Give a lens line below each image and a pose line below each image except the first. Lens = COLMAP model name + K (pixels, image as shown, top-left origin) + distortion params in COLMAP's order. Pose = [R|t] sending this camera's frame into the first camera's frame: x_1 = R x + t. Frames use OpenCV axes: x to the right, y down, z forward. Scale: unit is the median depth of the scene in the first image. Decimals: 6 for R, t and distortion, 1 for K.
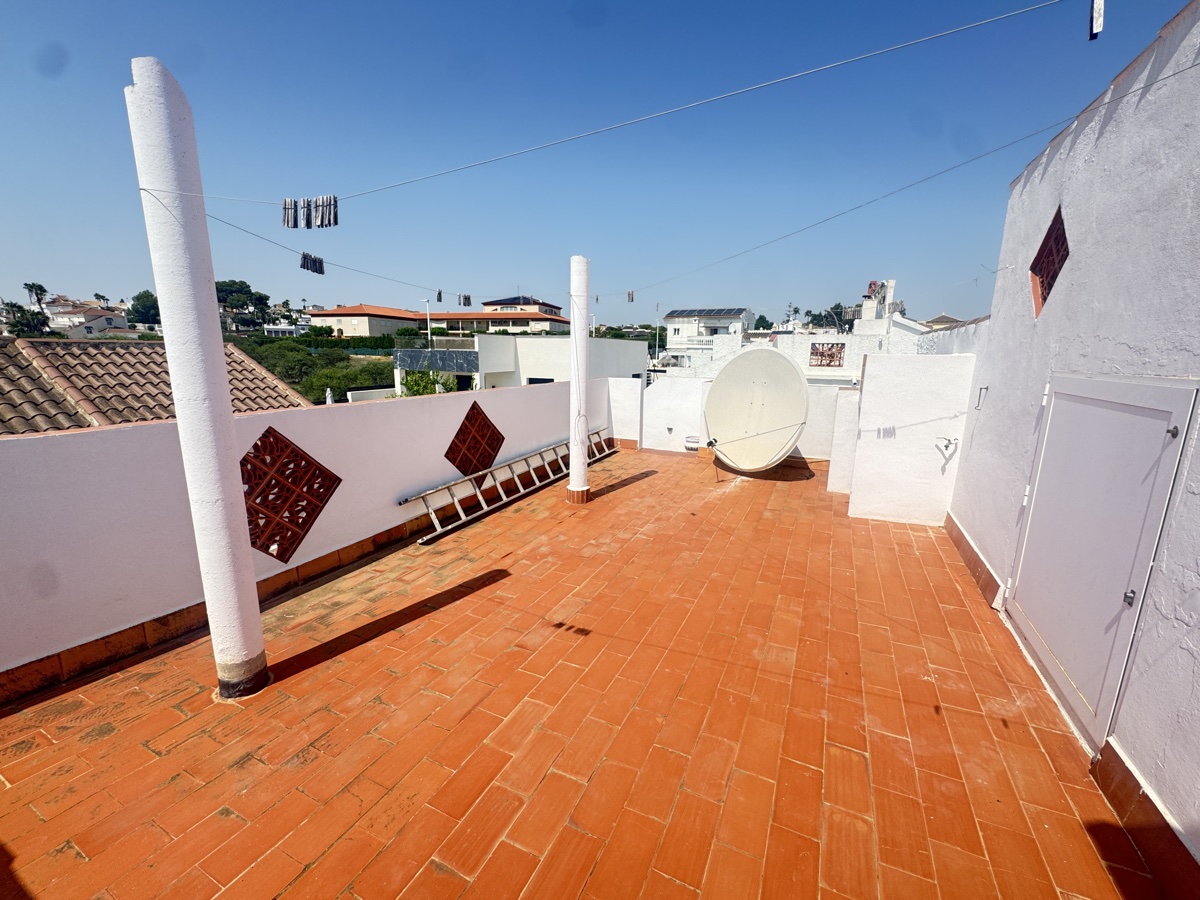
lens RADIAL K [[480.9, 0, 600.3], [0, 480.9, 448.5], [0, 0, 1]] dist [-0.004376, 0.000458]
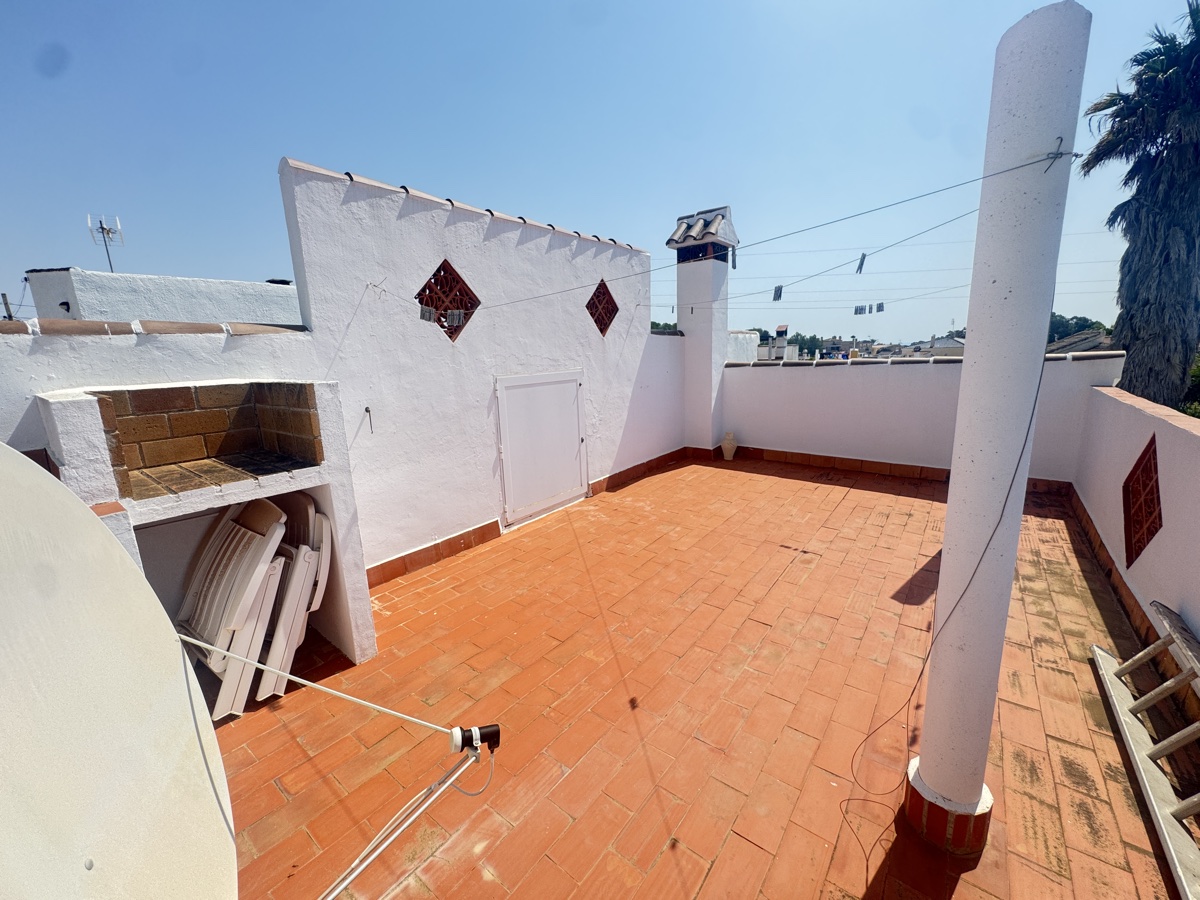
lens RADIAL K [[480.9, 0, 595.1], [0, 480.9, 450.6], [0, 0, 1]] dist [-0.004376, 0.000458]
pose [[-0.977393, -0.020473, 0.210439, 0.216564], [0.064723, 0.918550, 0.389970, -0.467553], [-0.201283, 0.394774, -0.896459, 2.148879]]
